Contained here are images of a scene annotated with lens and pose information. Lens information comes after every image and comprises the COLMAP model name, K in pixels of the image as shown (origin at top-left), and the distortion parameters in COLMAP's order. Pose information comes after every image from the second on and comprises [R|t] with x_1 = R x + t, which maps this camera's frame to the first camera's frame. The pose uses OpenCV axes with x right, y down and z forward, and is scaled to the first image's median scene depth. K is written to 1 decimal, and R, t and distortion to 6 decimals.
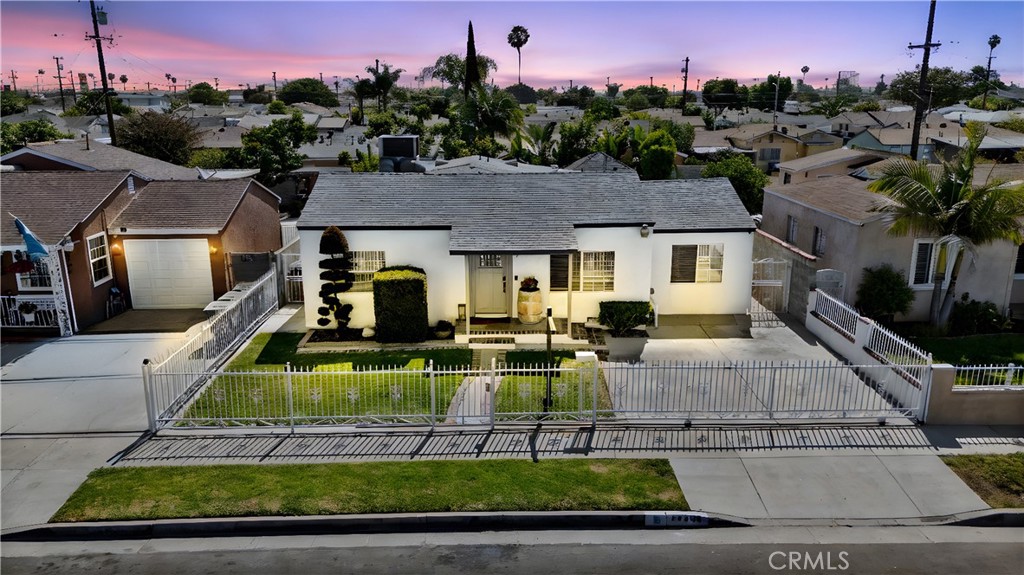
lens RADIAL K [[754.1, 0, 512.0], [0, 754.1, 287.5], [0, 0, 1]] dist [0.079109, -0.095125]
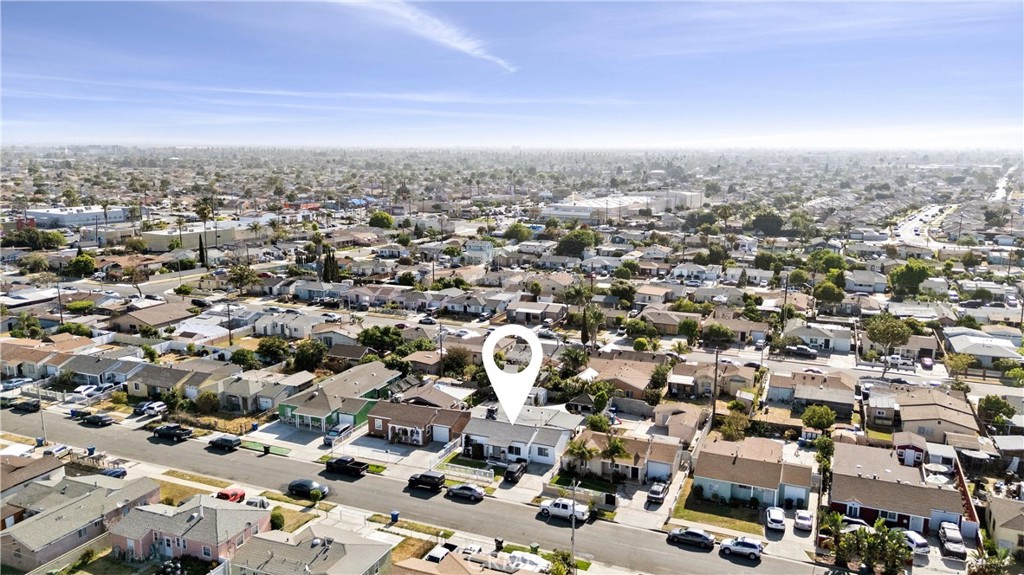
lens RADIAL K [[754.1, 0, 512.0], [0, 754.1, 287.5], [0, 0, 1]] dist [0.079109, -0.095125]
pose [[0.910823, 0.081002, -0.404771, 1.996609], [-0.106882, 0.993396, -0.041712, -0.872919], [0.398719, 0.081255, 0.913466, -3.571140]]
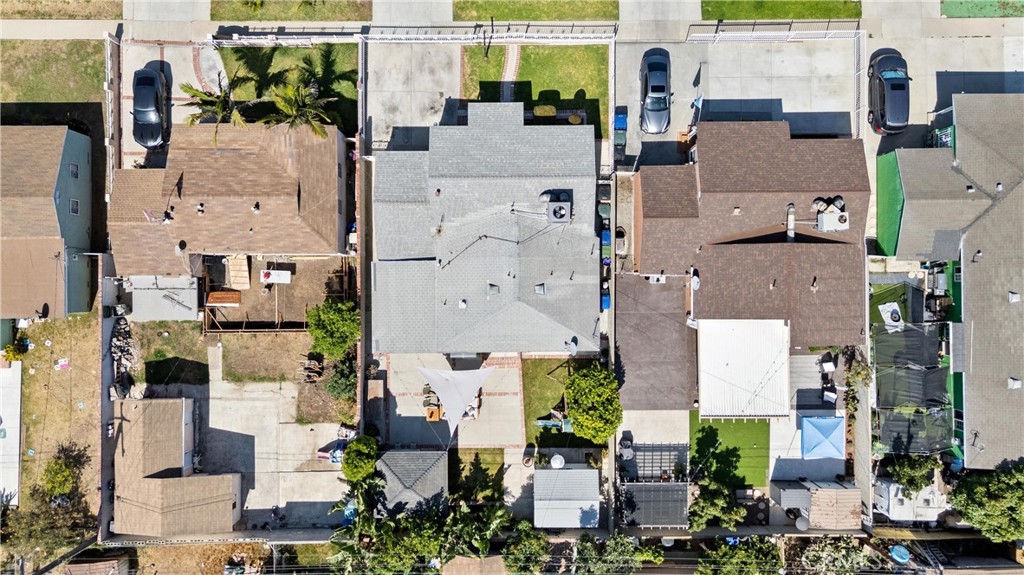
lens RADIAL K [[754.1, 0, 512.0], [0, 754.1, 287.5], [0, 0, 1]] dist [0.079109, -0.095125]
pose [[-0.999809, -0.019286, -0.003245, -0.048847], [0.001523, -0.242195, 0.970226, -2.350539], [-0.019497, 0.970036, 0.242178, 0.935411]]
